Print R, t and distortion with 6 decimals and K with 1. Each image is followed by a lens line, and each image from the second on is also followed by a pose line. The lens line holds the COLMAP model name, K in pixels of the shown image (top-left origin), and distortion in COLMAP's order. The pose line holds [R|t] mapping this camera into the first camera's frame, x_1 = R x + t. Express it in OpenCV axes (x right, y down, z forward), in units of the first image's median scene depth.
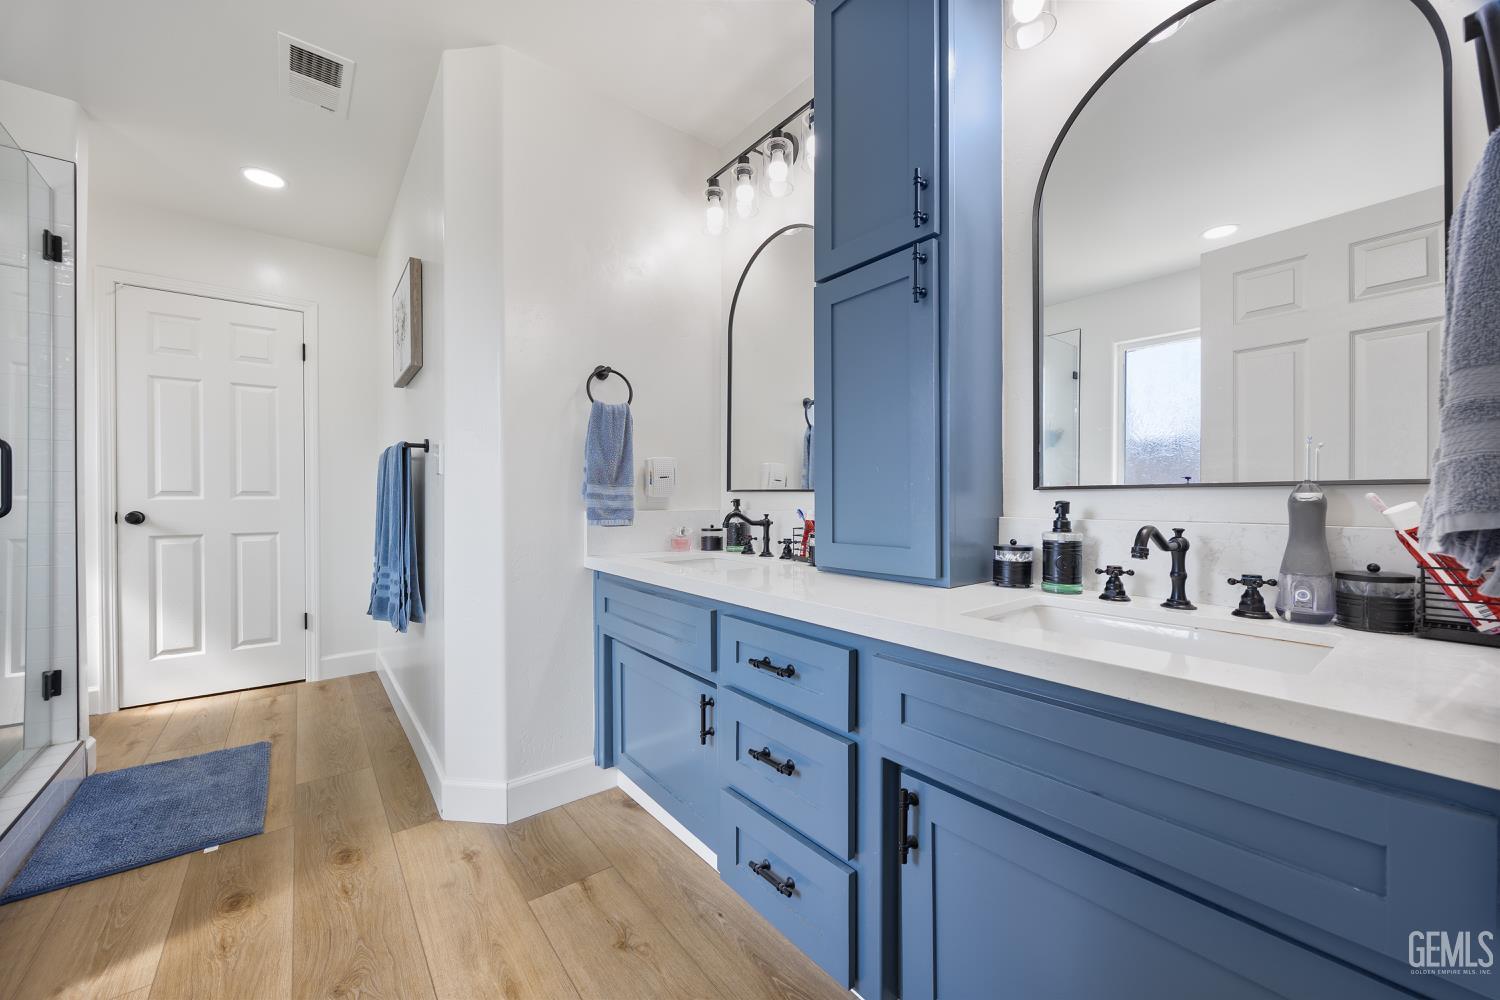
lens RADIAL K [[572.4, 0, 747.2], [0, 572.4, 504.0], [0, 0, 1]] dist [0.000308, -0.000030]
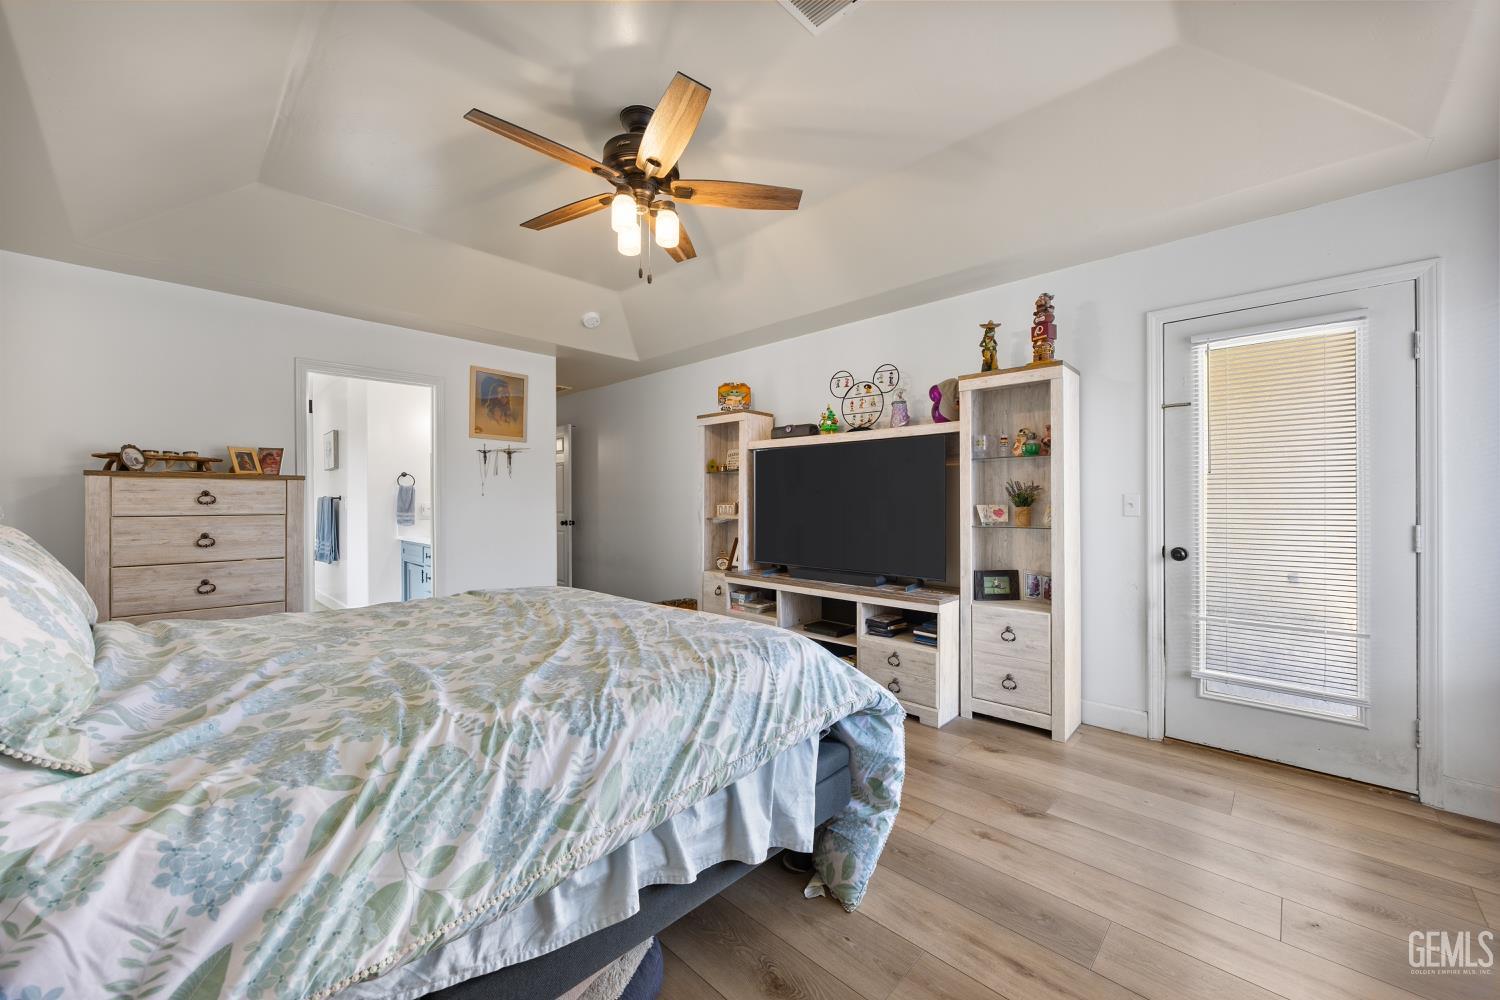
lens RADIAL K [[572.4, 0, 751.8], [0, 572.4, 503.6], [0, 0, 1]] dist [0.000308, -0.000030]
pose [[0.990651, 0.001570, 0.136414, 1.195292], [-0.001839, 0.999997, 0.001847, -0.089059], [-0.136410, -0.002081, 0.990650, -2.330037]]
